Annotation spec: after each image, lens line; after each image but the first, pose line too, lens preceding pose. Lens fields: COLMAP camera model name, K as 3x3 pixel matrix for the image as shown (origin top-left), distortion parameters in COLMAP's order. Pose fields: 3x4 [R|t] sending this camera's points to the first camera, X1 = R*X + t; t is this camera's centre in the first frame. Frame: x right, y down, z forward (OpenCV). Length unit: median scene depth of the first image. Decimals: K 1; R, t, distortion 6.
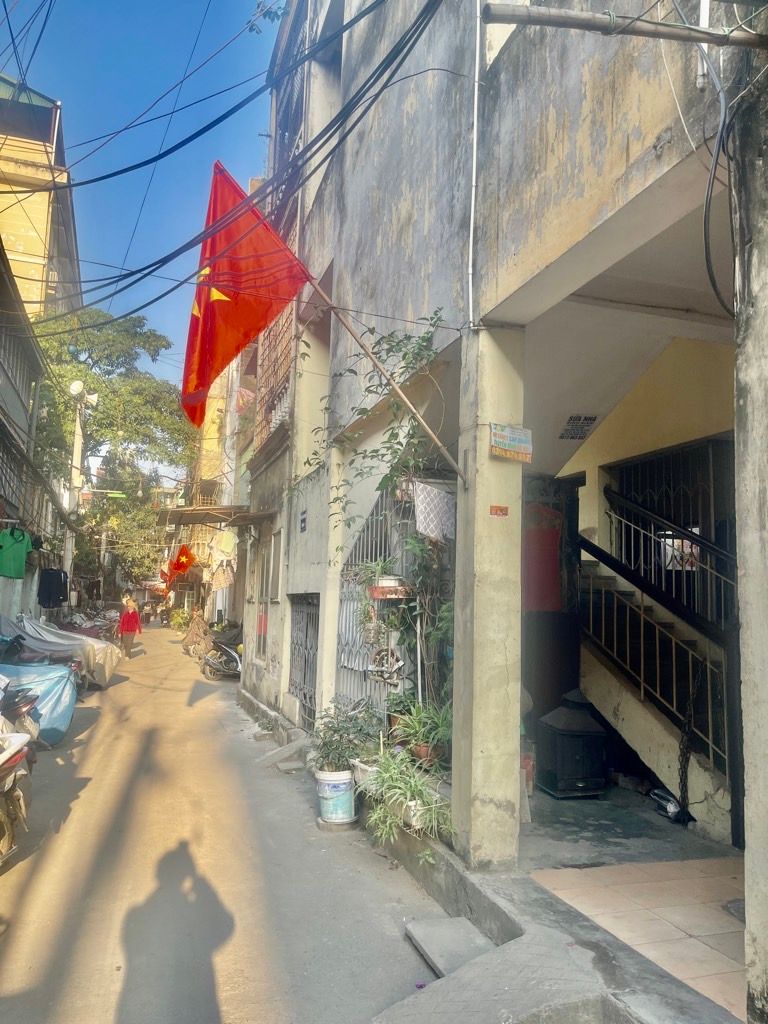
lens RADIAL K [[766.2, 0, 383.6], [0, 766.2, 511.1], [0, 0, 1]] dist [0.028296, -0.011241]
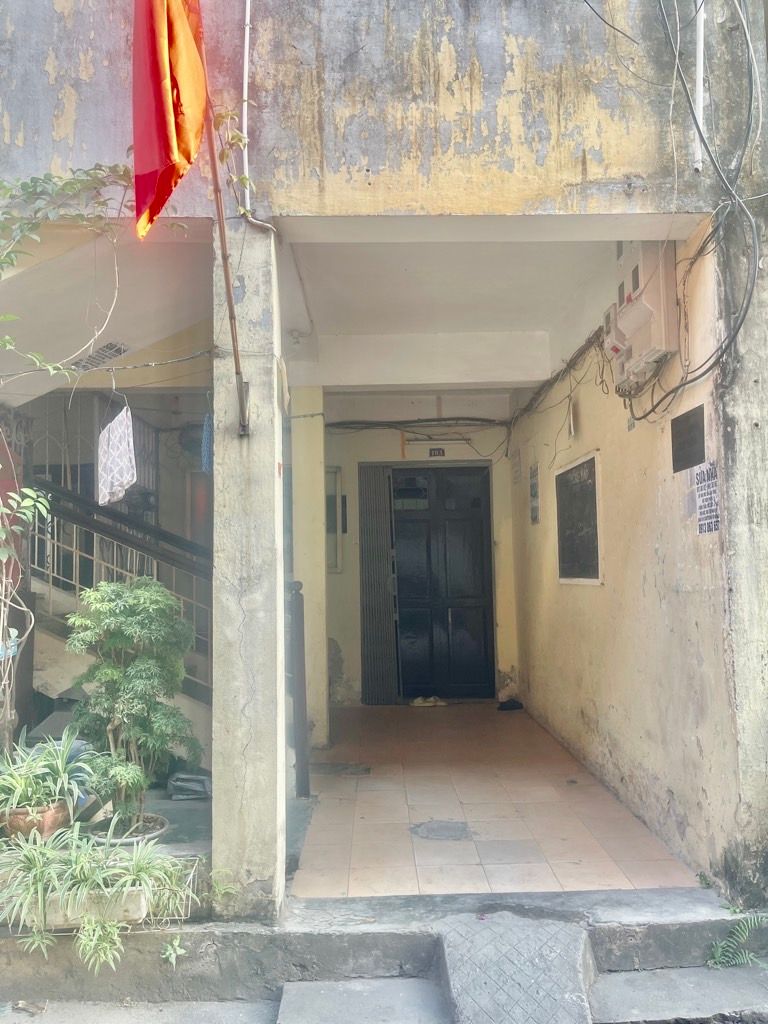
lens RADIAL K [[766.2, 0, 384.1], [0, 766.2, 515.4], [0, 0, 1]] dist [0.028296, -0.011241]
pose [[0.298620, 0.026344, 0.954008, -0.807942], [-0.090981, 0.995852, 0.000979, 0.052446], [-0.950026, -0.087089, 0.299778, 0.911542]]
